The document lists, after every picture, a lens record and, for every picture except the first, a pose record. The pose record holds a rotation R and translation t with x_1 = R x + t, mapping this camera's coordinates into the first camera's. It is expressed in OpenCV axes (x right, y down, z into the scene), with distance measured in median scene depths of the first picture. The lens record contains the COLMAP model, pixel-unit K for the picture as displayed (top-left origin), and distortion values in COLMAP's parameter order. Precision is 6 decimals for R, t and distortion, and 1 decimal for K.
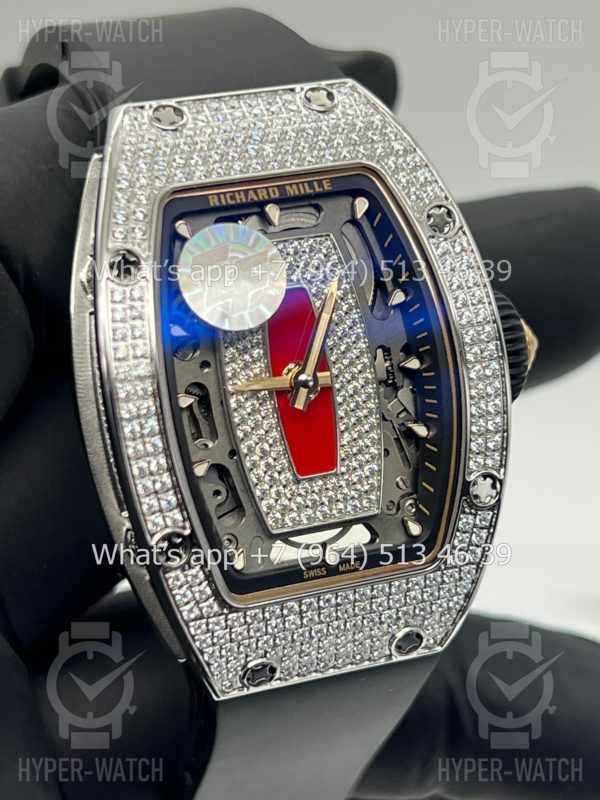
lens RADIAL K [[1932.5, 0, 303.7], [0, 1932.5, 404.3], [0, 0, 1]] dist [0.189467, 0.000000]
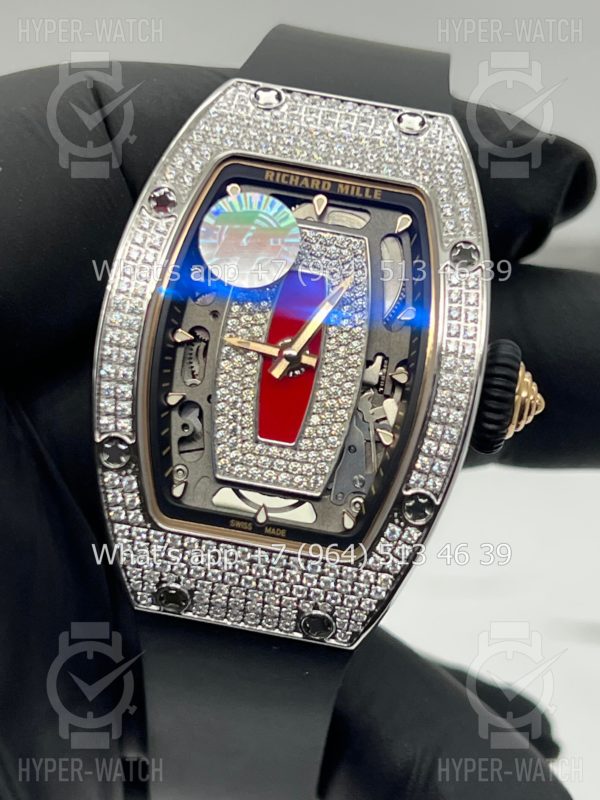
lens RADIAL K [[1932.5, 0, 308.8], [0, 1932.5, 423.2], [0, 0, 1]] dist [0.189467, 0.000000]
pose [[0.879810, 0.307221, -0.362698, 0.415709], [-0.336522, 0.941487, -0.018834, 0.041121], [0.335689, 0.138626, 0.931717, -0.006618]]
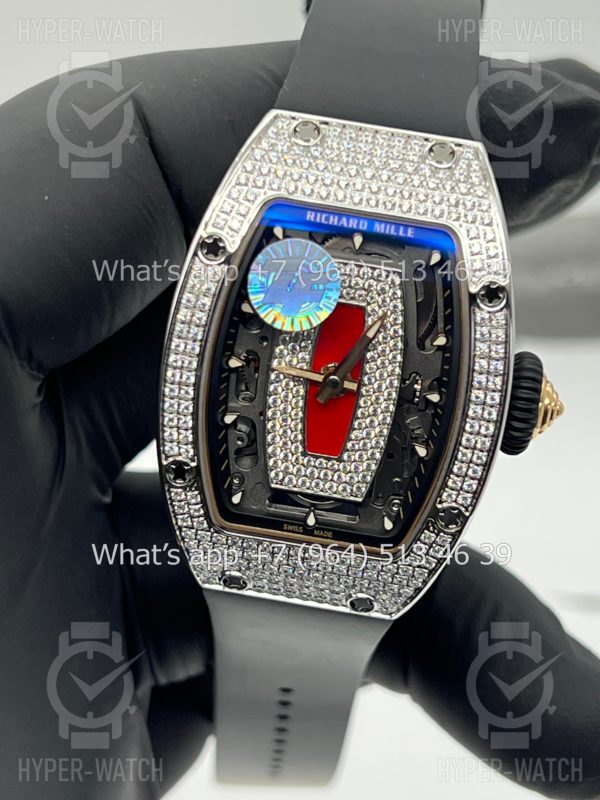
lens RADIAL K [[1932.5, 0, 295.1], [0, 1932.5, 405.3], [0, 0, 1]] dist [0.189467, 0.000000]
pose [[0.877852, 0.377537, -0.294688, 0.339113], [-0.310271, 0.917030, 0.250574, -0.292200], [0.364839, -0.128534, 0.922156, -0.120954]]
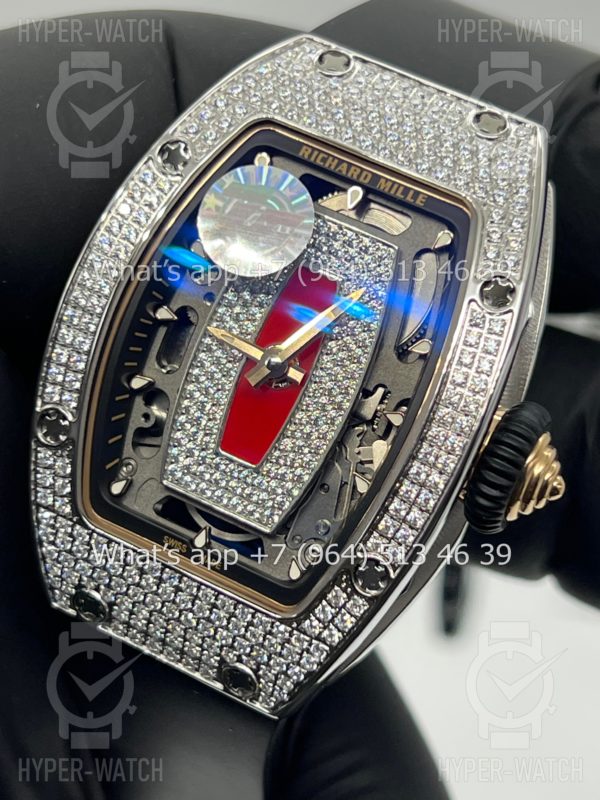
lens RADIAL K [[1932.5, 0, 299.2], [0, 1932.5, 398.5], [0, 0, 1]] dist [0.189467, 0.000000]
pose [[0.688963, 0.492780, -0.531505, 0.506598], [-0.535802, 0.840118, 0.084375, -0.081867], [0.488105, 0.226650, 0.842843, 0.230286]]
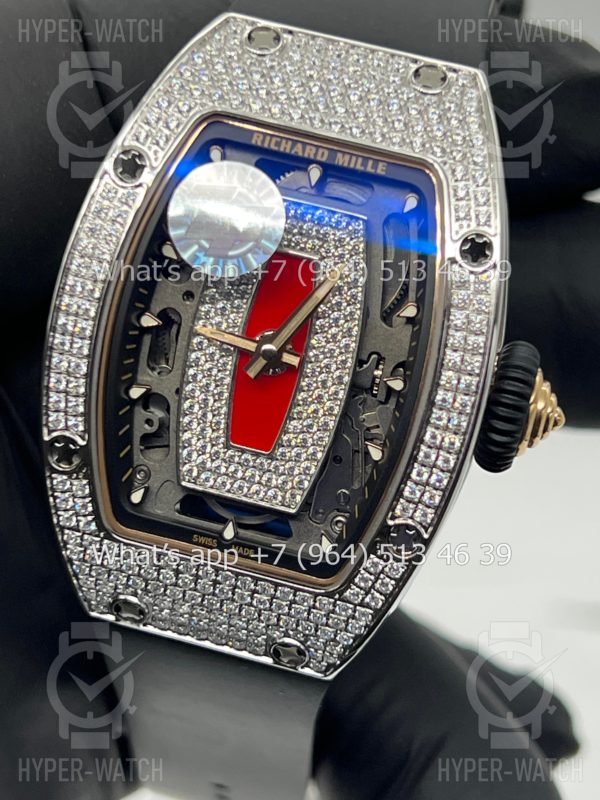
lens RADIAL K [[1932.5, 0, 297.2], [0, 1932.5, 407.2], [0, 0, 1]] dist [0.189467, 0.000000]
pose [[0.826093, 0.407812, -0.388922, 0.388868], [-0.380719, 0.912710, 0.148372, -0.132477], [0.415481, 0.025501, 0.909245, 0.147283]]
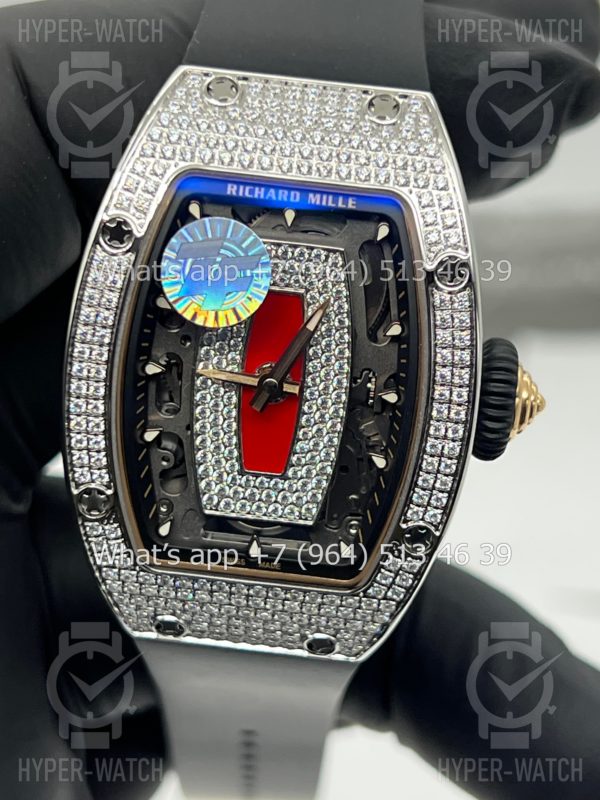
lens RADIAL K [[1932.5, 0, 302.7], [0, 1932.5, 401.0], [0, 0, 1]] dist [0.189467, 0.000000]
pose [[0.899203, 0.328939, -0.288503, 0.309922], [-0.262951, 0.933302, 0.244550, -0.255891], [0.349702, -0.144038, 0.925722, 0.066308]]
